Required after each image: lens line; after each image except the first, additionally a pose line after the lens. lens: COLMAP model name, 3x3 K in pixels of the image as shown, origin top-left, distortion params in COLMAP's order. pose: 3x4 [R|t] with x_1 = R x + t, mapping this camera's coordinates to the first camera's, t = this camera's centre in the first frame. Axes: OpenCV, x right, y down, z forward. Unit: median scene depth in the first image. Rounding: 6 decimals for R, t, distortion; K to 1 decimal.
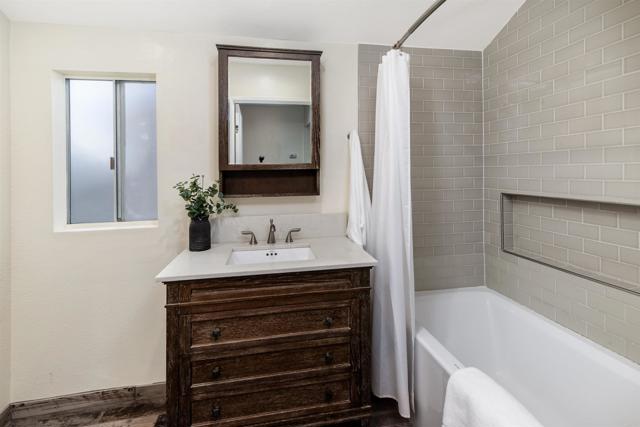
lens RADIAL K [[303.0, 0, 319.7], [0, 303.0, 171.3], [0, 0, 1]] dist [0.005864, 0.000473]
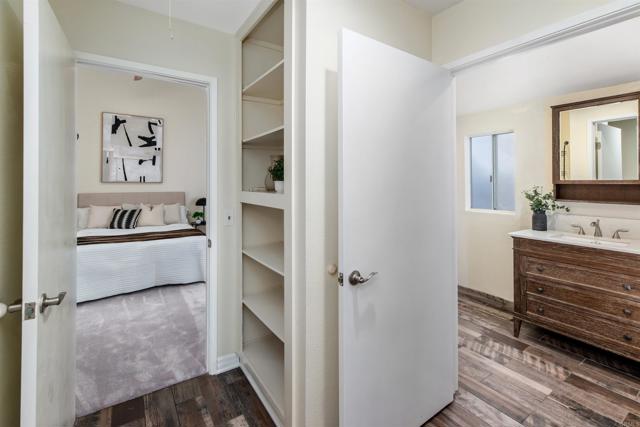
lens RADIAL K [[286.7, 0, 320.0], [0, 286.7, 175.7], [0, 0, 1]] dist [0.002289, 0.000240]
pose [[0.399087, -0.004898, -0.916900, 0.595436], [0.000404, 0.999987, -0.005167, -0.040920], [0.916913, 0.001692, 0.399084, -0.775595]]
